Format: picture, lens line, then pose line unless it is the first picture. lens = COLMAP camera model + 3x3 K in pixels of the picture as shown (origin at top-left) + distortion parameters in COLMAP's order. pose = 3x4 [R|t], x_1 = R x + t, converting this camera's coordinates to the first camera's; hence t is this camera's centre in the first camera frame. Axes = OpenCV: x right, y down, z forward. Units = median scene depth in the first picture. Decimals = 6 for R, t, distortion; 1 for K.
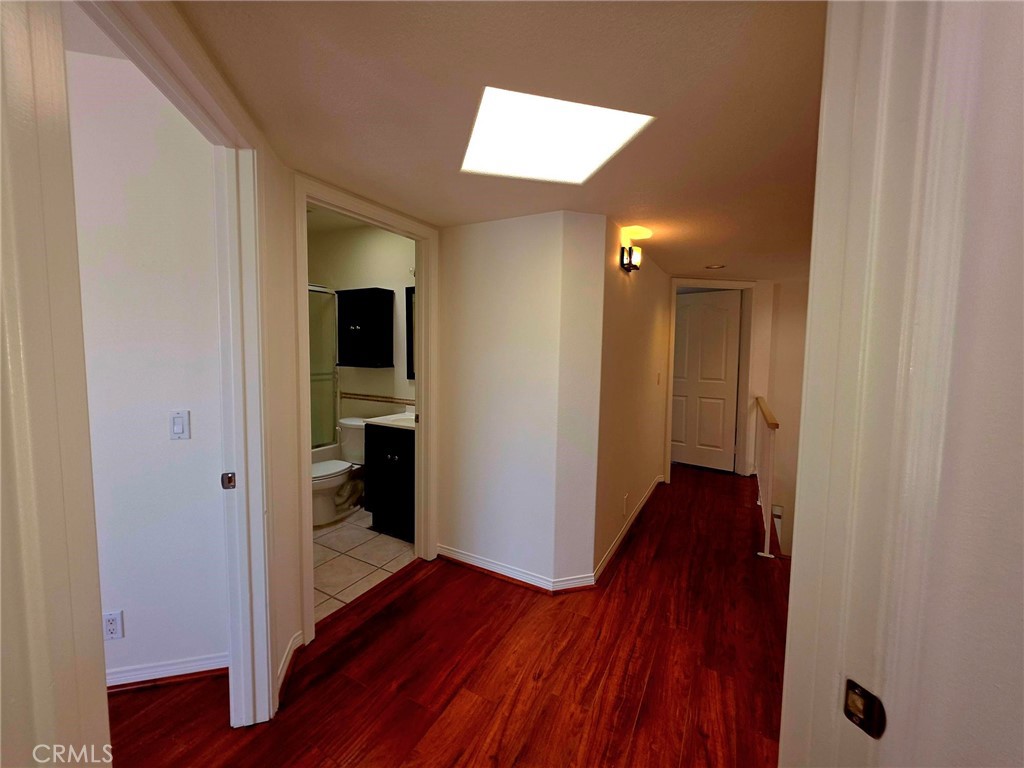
lens RADIAL K [[409.3, 0, 511.9], [0, 409.3, 375.3], [0, 0, 1]] dist [-0.001644, -0.000569]
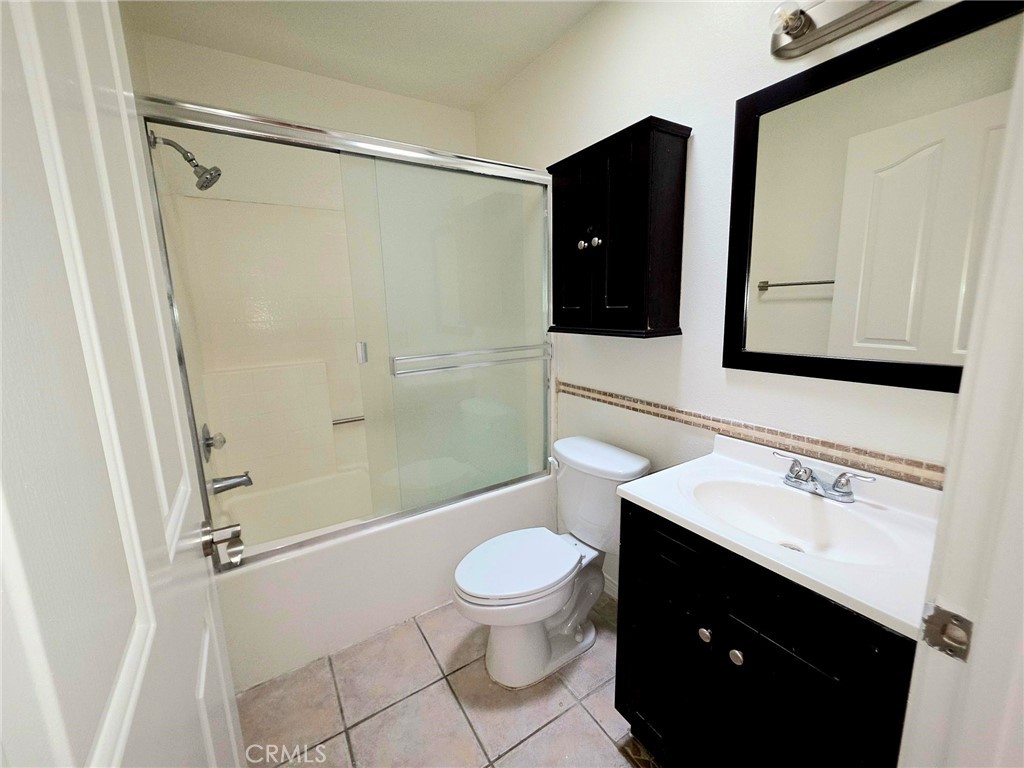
lens RADIAL K [[409.3, 0, 514.7], [0, 409.3, 377.4], [0, 0, 1]] dist [-0.001644, -0.000569]
pose [[0.882211, 0.045428, -0.468657, -0.271157], [0.008475, 0.993642, 0.112270, -0.027639], [0.470777, -0.103017, 0.876217, 0.634201]]
